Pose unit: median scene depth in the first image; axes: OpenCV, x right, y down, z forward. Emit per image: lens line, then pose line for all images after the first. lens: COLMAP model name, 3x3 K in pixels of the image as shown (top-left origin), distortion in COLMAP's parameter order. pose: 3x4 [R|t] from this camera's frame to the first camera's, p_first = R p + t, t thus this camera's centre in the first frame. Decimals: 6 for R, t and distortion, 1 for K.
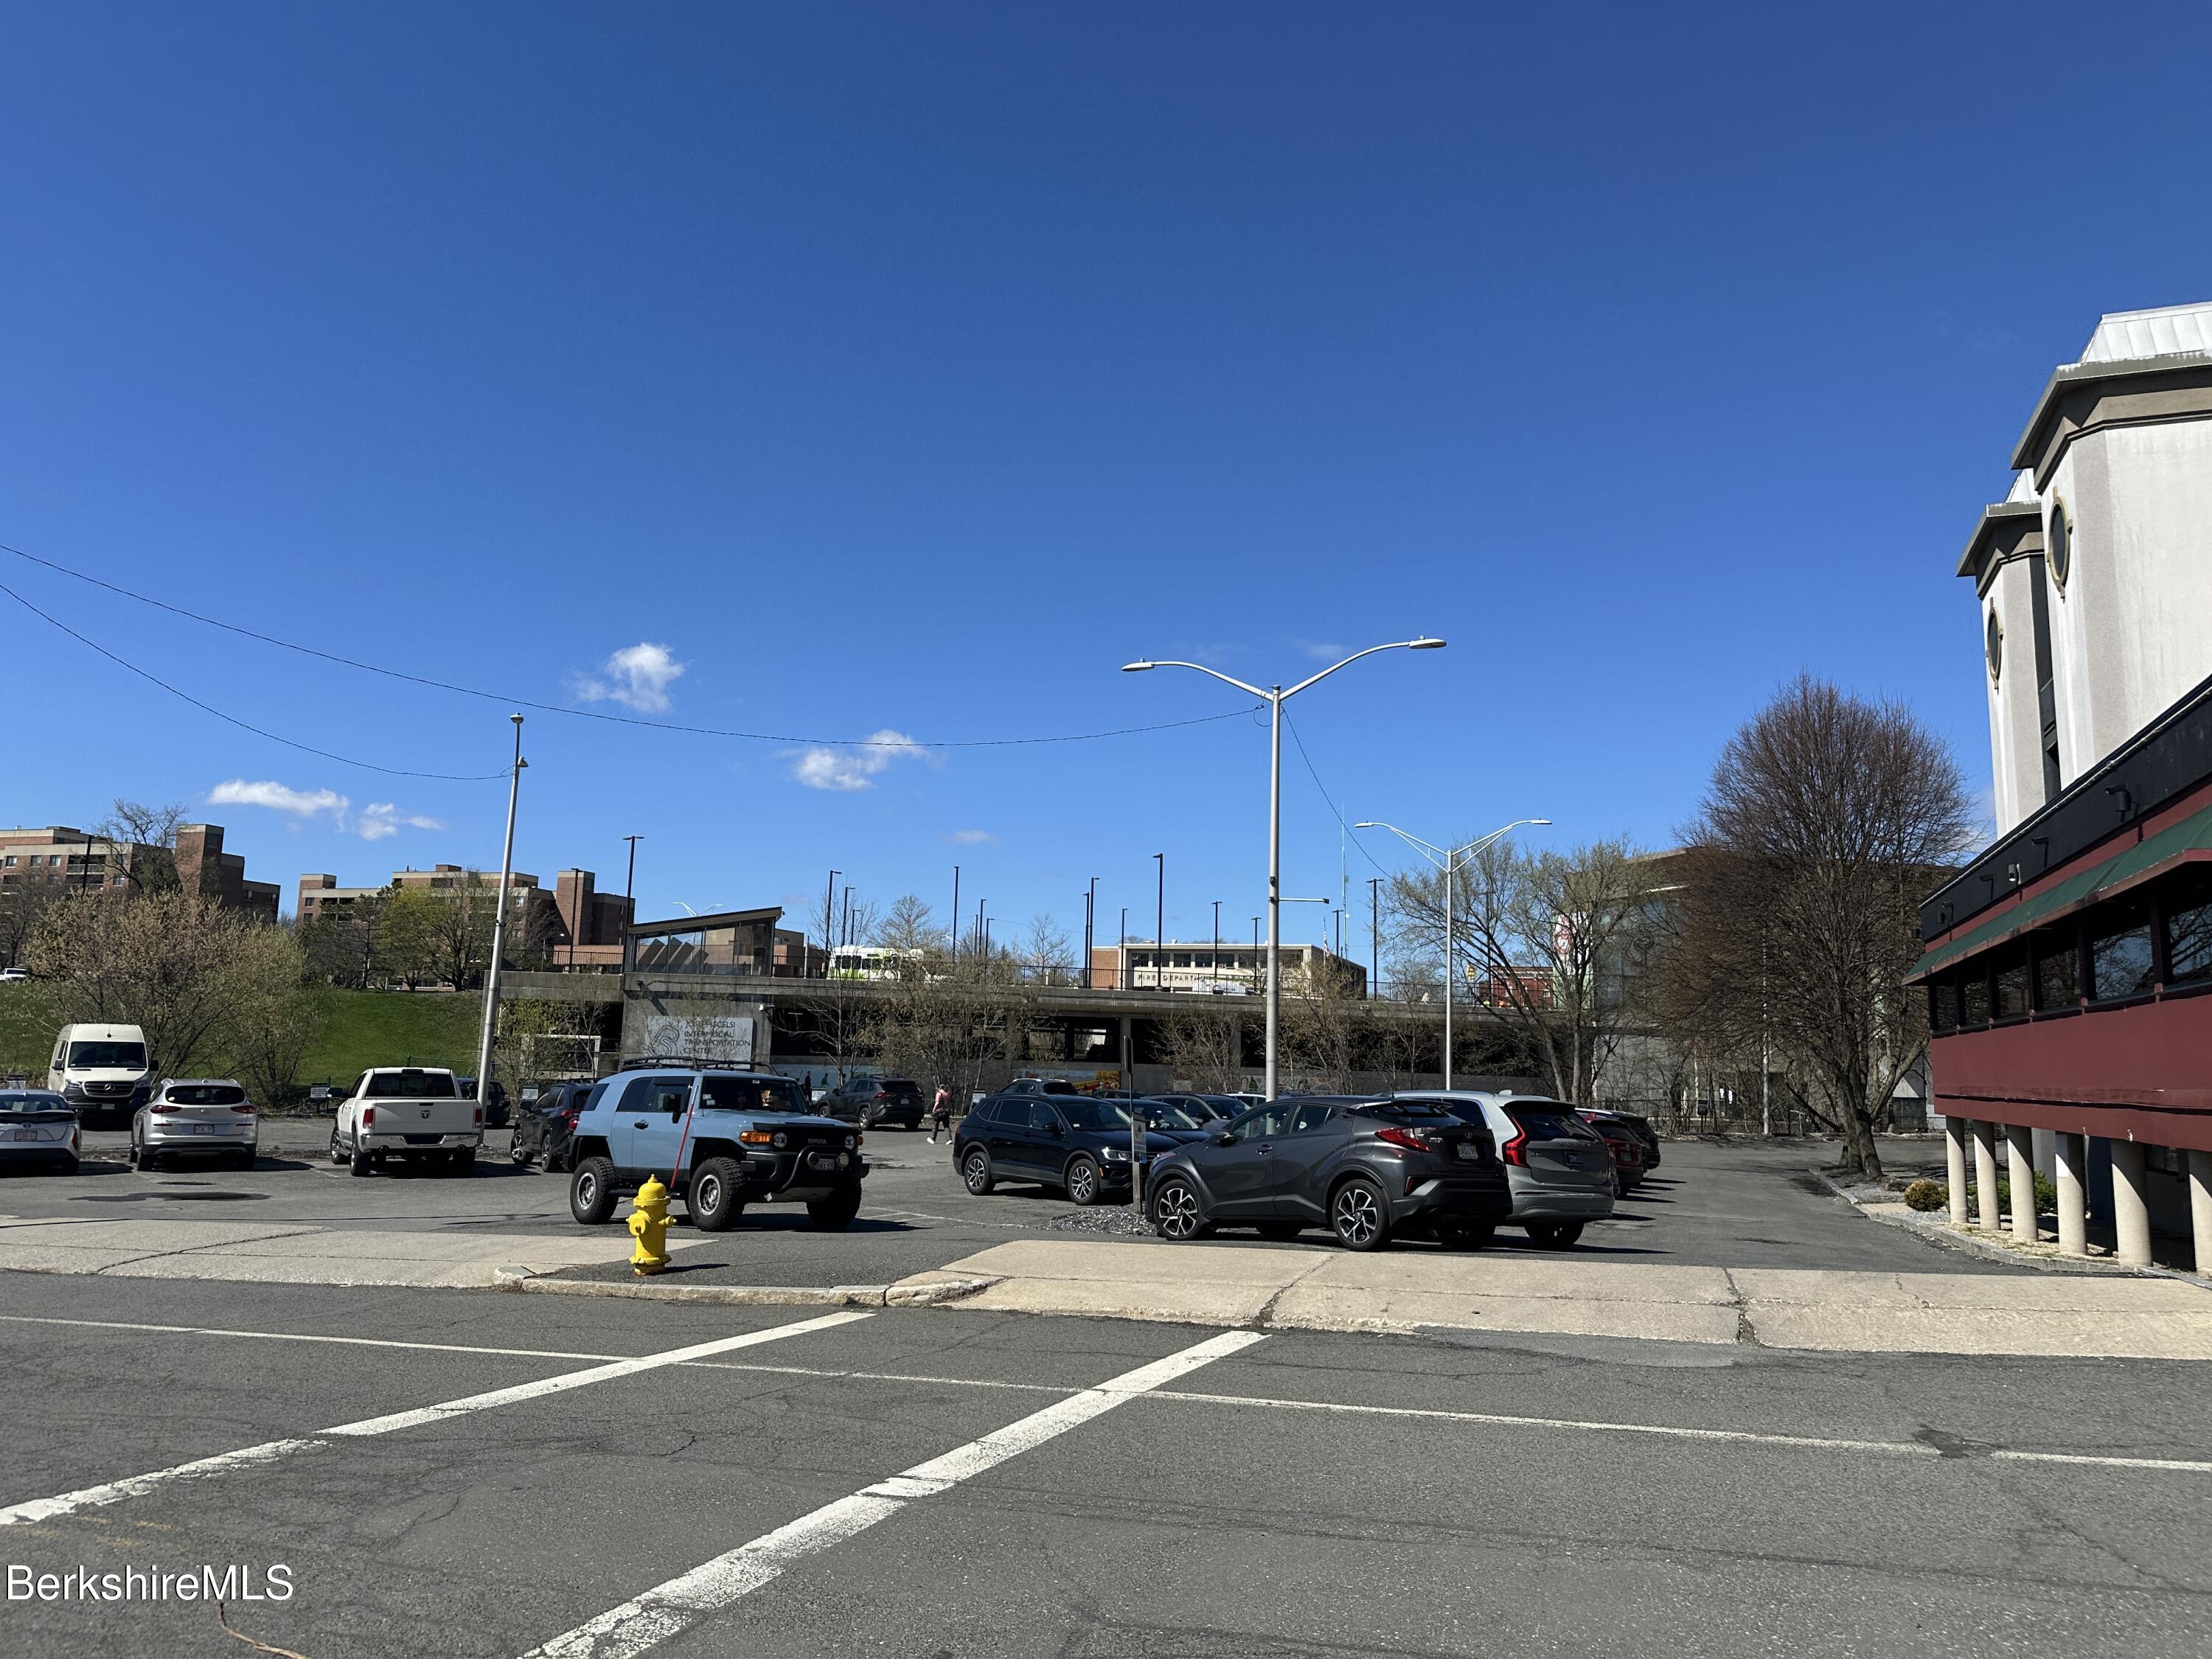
lens RADIAL K [[1544.2, 0, 1118.7], [0, 1544.2, 819.3], [0, 0, 1]] dist [0.059888, -0.070363]
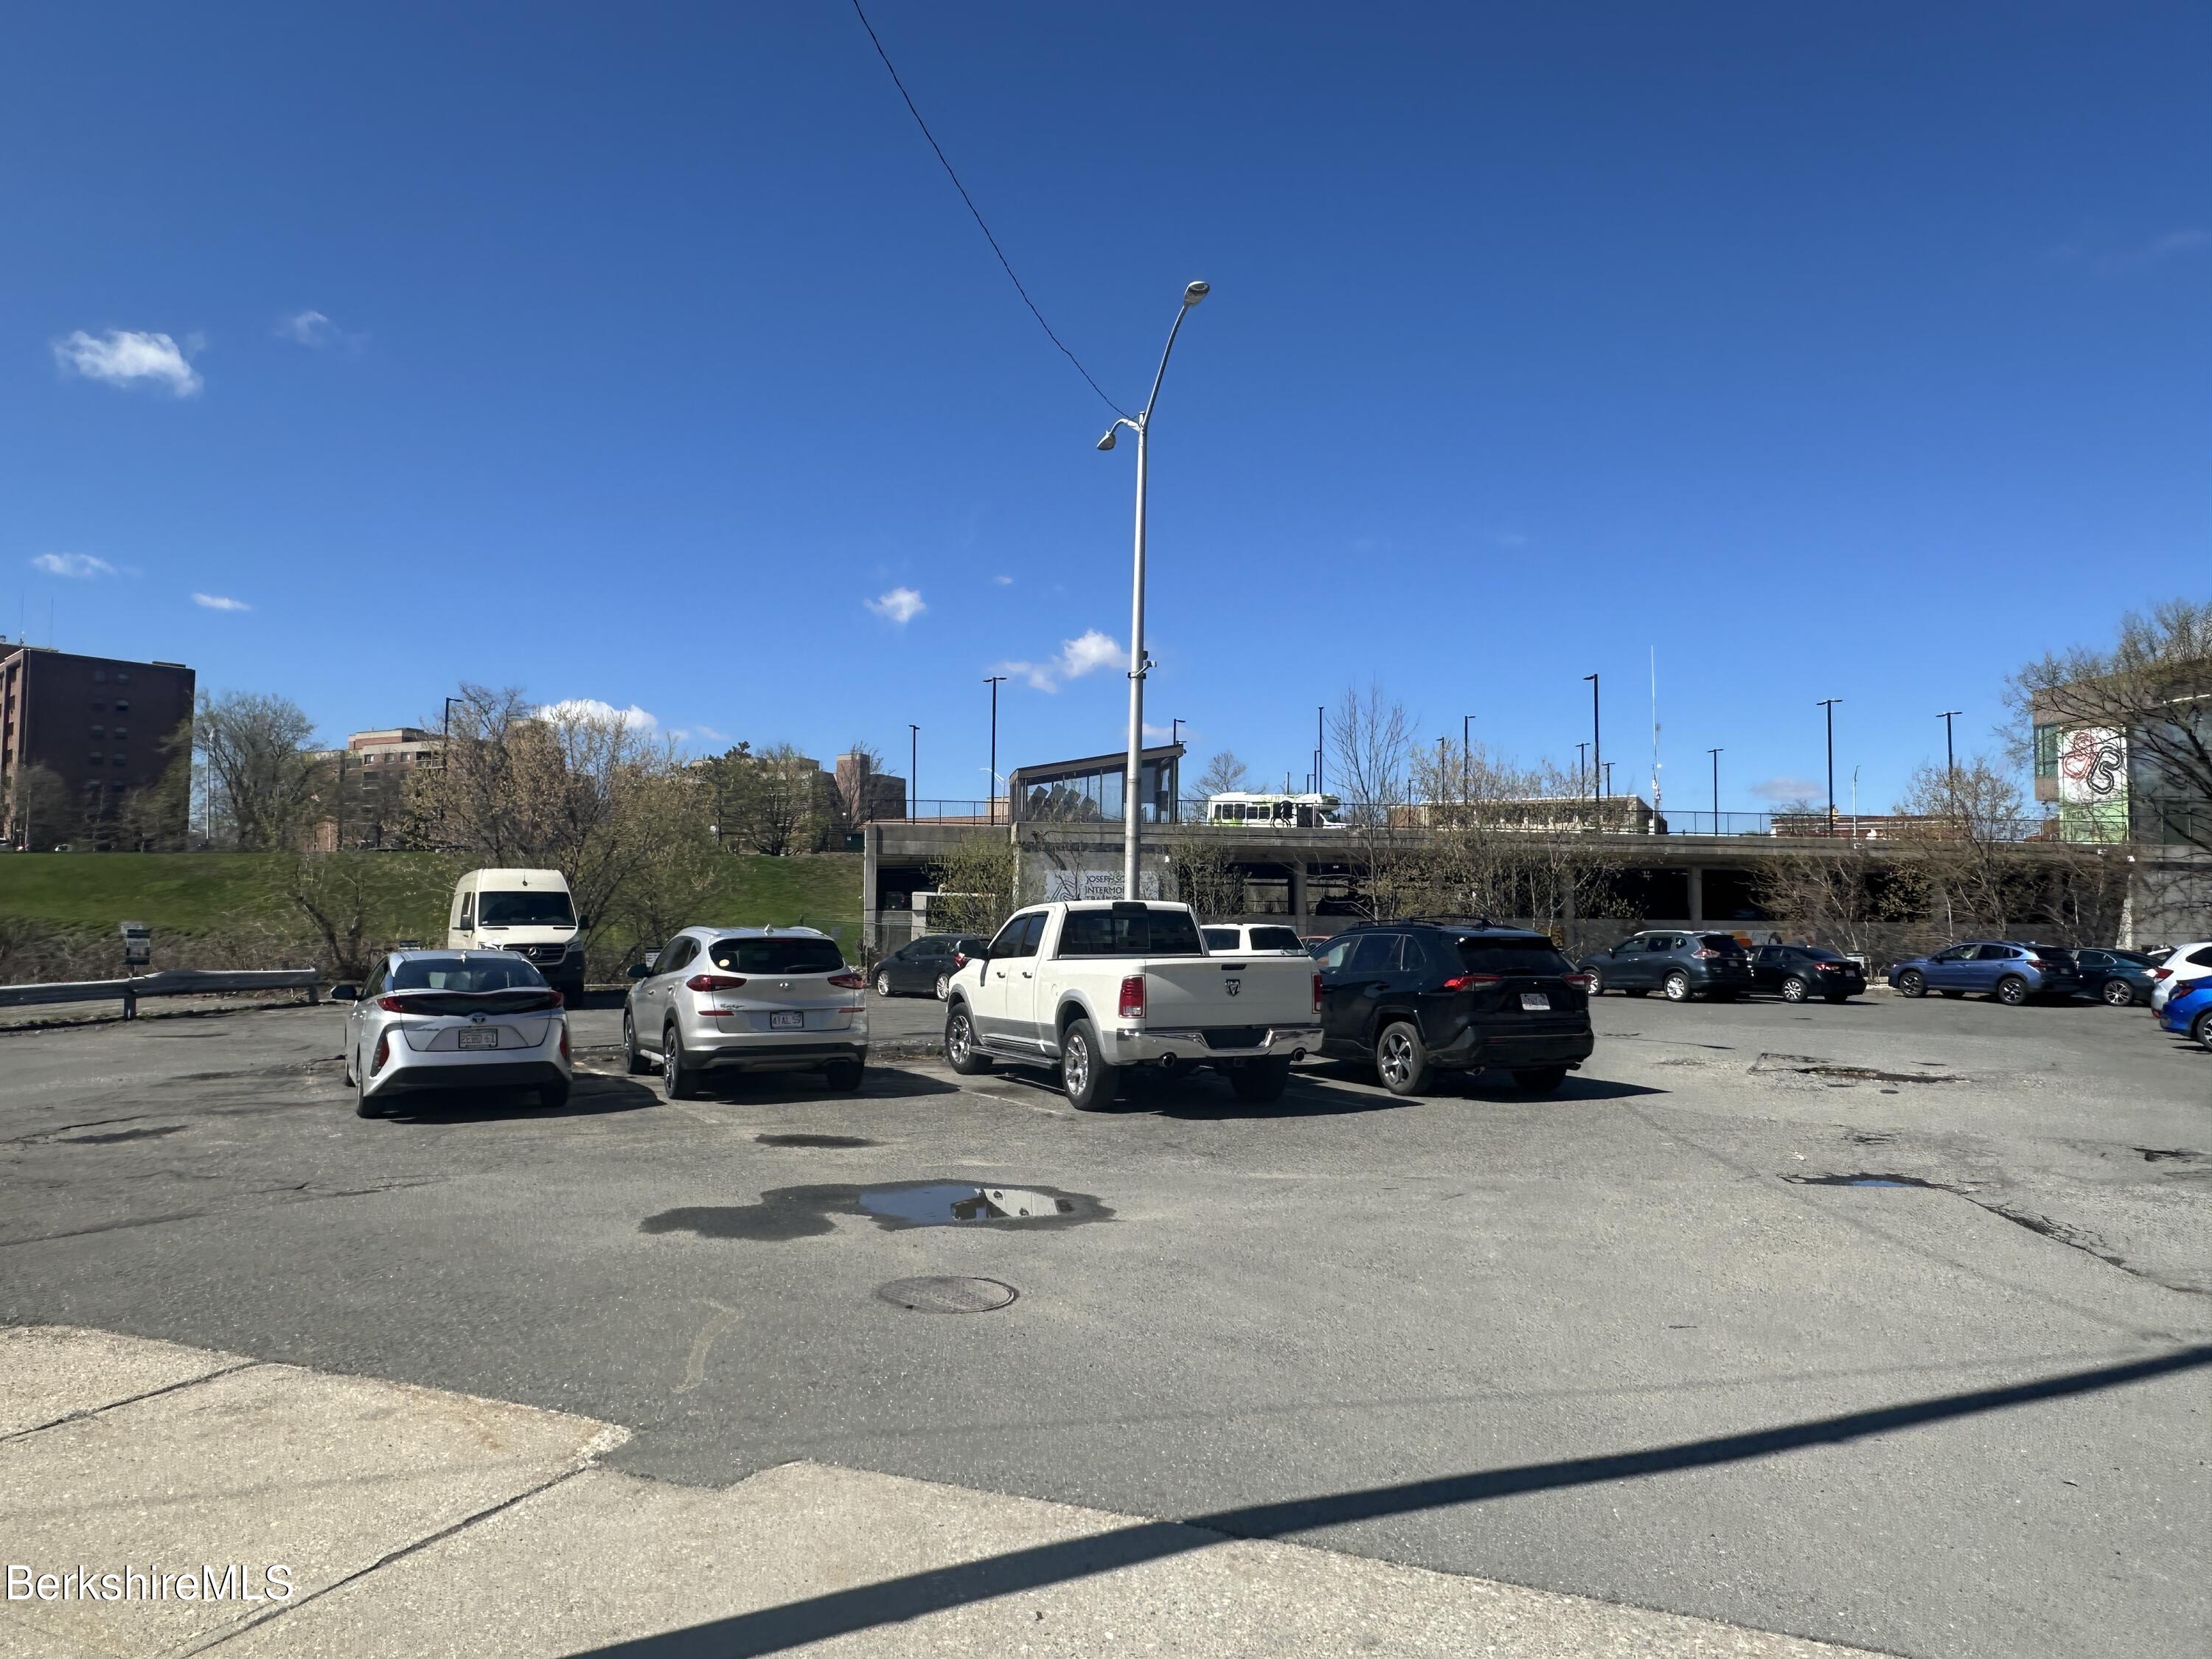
lens RADIAL K [[1423.7, 0, 1123.2], [0, 1423.7, 819.3], [0, 0, 1]] dist [-0.014092, 0.016747]
pose [[0.991505, -0.027285, -0.127178, -0.275866], [0.037188, 0.996403, 0.076150, 0.066891], [0.124642, -0.080232, 0.988953, 0.369119]]
